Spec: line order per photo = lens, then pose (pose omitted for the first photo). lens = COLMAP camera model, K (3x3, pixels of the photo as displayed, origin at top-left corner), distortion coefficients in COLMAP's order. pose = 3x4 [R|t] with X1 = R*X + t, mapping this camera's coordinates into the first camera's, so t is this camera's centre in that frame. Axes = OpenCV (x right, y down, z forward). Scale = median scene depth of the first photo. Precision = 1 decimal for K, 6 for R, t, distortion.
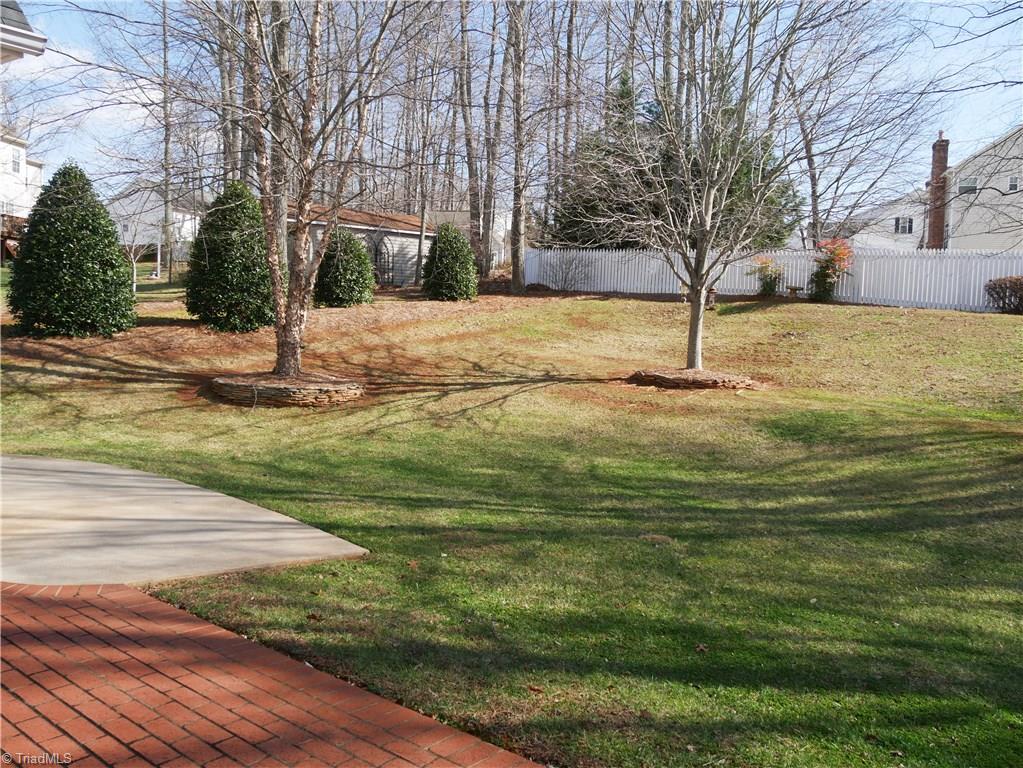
lens RADIAL K [[844.8, 0, 506.1], [0, 844.8, 387.8], [0, 0, 1]] dist [-0.059472, 0.014380]
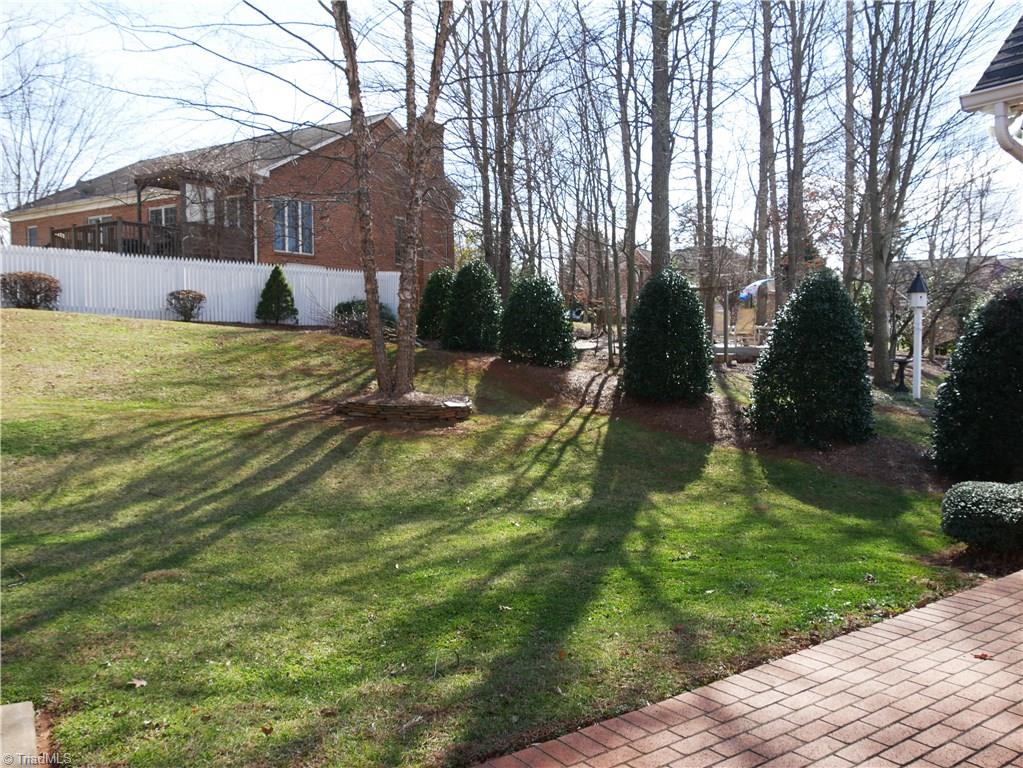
lens RADIAL K [[844.8, 0, 506.1], [0, 844.8, 387.8], [0, 0, 1]] dist [-0.059472, 0.014380]
pose [[0.288660, -0.091954, 0.953006, -0.830468], [0.081311, 0.994136, 0.071294, -0.072798], [-0.953973, 0.056910, 0.294444, 0.618861]]
